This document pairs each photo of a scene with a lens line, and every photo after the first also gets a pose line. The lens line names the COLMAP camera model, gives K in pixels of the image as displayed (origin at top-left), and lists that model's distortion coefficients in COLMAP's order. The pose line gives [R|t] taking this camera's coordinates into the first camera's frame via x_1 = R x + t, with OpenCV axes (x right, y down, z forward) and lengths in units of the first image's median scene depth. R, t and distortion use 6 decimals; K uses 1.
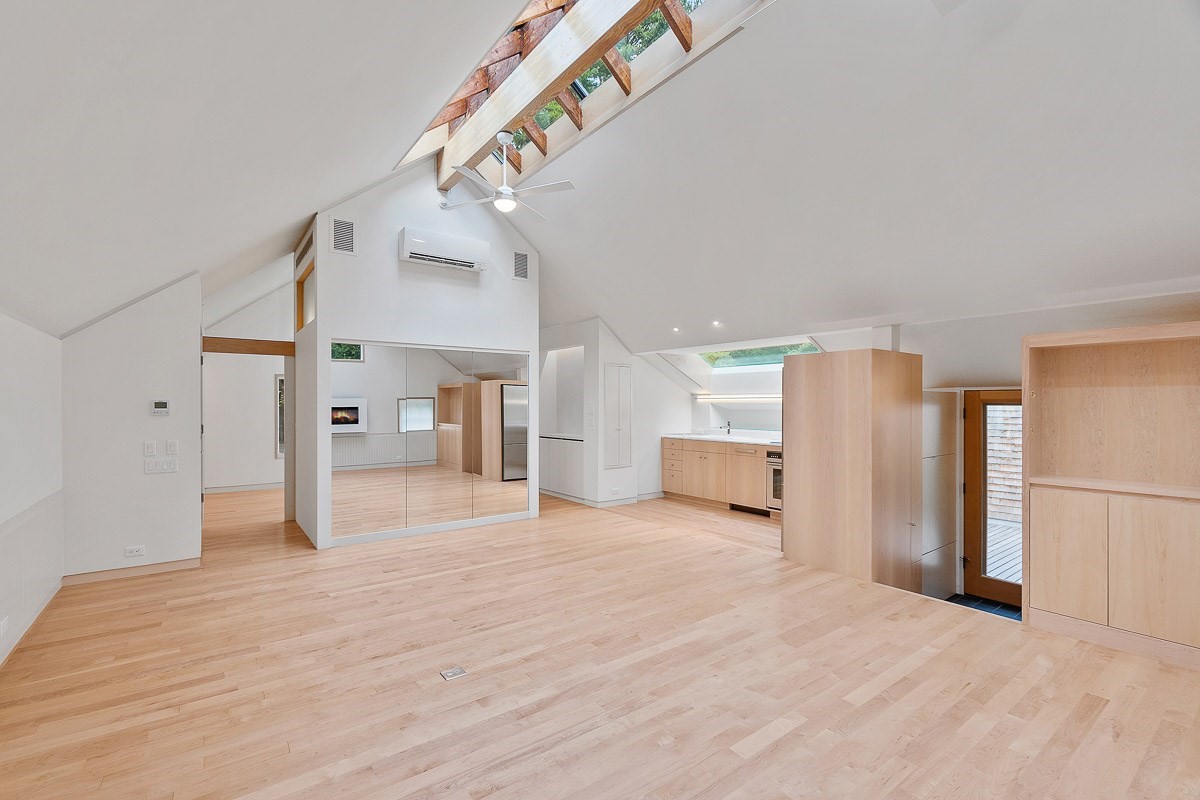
lens RADIAL K [[516.3, 0, 587.5], [0, 516.3, 404.7], [0, 0, 1]] dist [-0.001788, -0.000122]
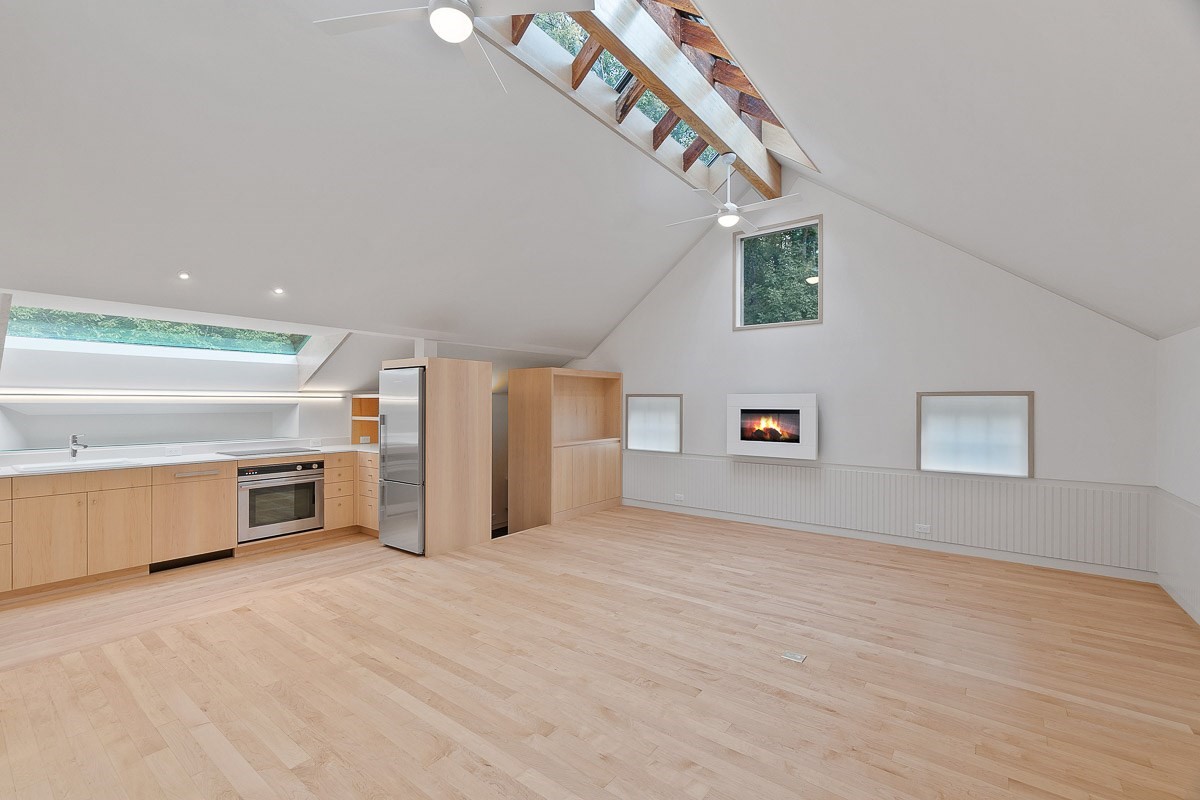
lens RADIAL K [[516.3, 0, 588.0], [0, 516.3, 400.9], [0, 0, 1]] dist [-0.001788, -0.000122]
pose [[-0.262604, 0.003365, 0.964898, -0.897060], [0.002267, 0.999993, -0.002870, -0.002909], [-0.964901, 0.001434, -0.262610, 1.288145]]
